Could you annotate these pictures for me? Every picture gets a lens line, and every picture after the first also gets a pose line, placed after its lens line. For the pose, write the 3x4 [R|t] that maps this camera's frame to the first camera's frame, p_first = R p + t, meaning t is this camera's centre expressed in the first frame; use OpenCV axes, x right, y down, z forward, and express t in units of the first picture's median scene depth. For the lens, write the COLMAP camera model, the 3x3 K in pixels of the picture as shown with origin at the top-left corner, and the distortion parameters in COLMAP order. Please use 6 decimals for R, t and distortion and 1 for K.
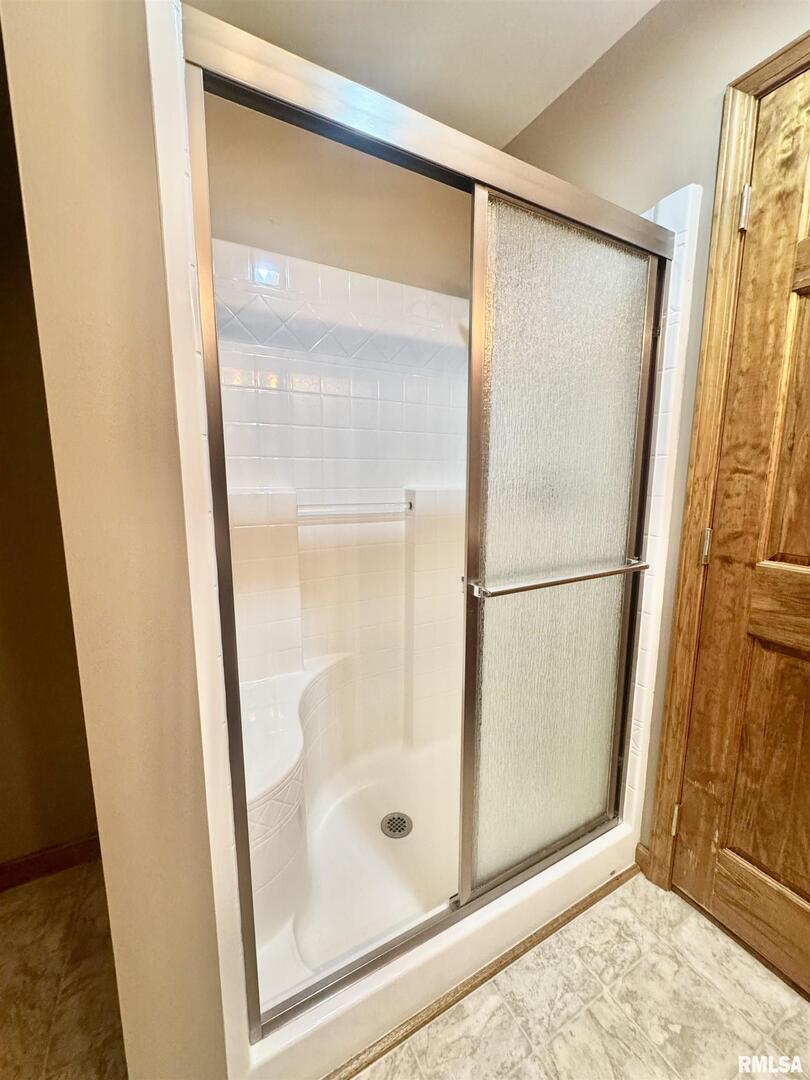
lens RADIAL K [[428.9, 0, 405.7], [0, 428.9, 538.3], [0, 0, 1]] dist [-0.004534, 0.000563]
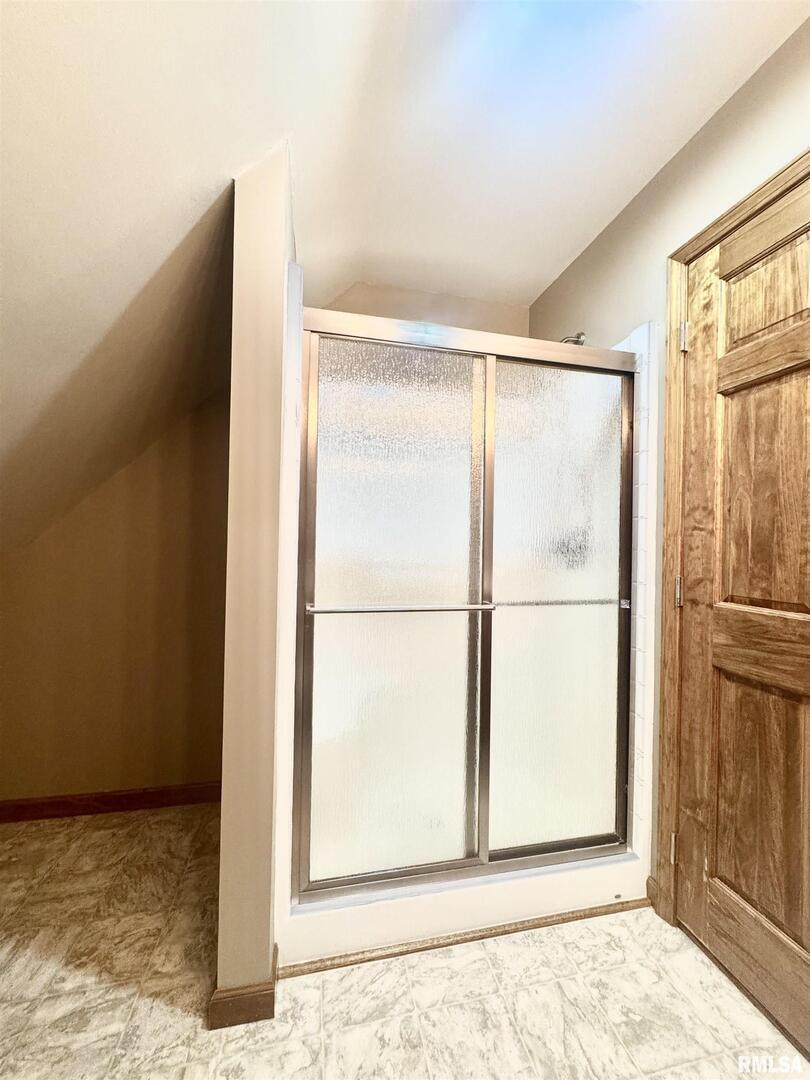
lens RADIAL K [[428.9, 0, 406.7], [0, 428.9, 538.9], [0, 0, 1]] dist [-0.004534, 0.000563]
pose [[0.960979, 0.013681, -0.276281, 0.320525], [-0.058932, 0.985973, -0.156156, 0.114709], [0.270269, 0.166345, 0.948306, -0.393306]]
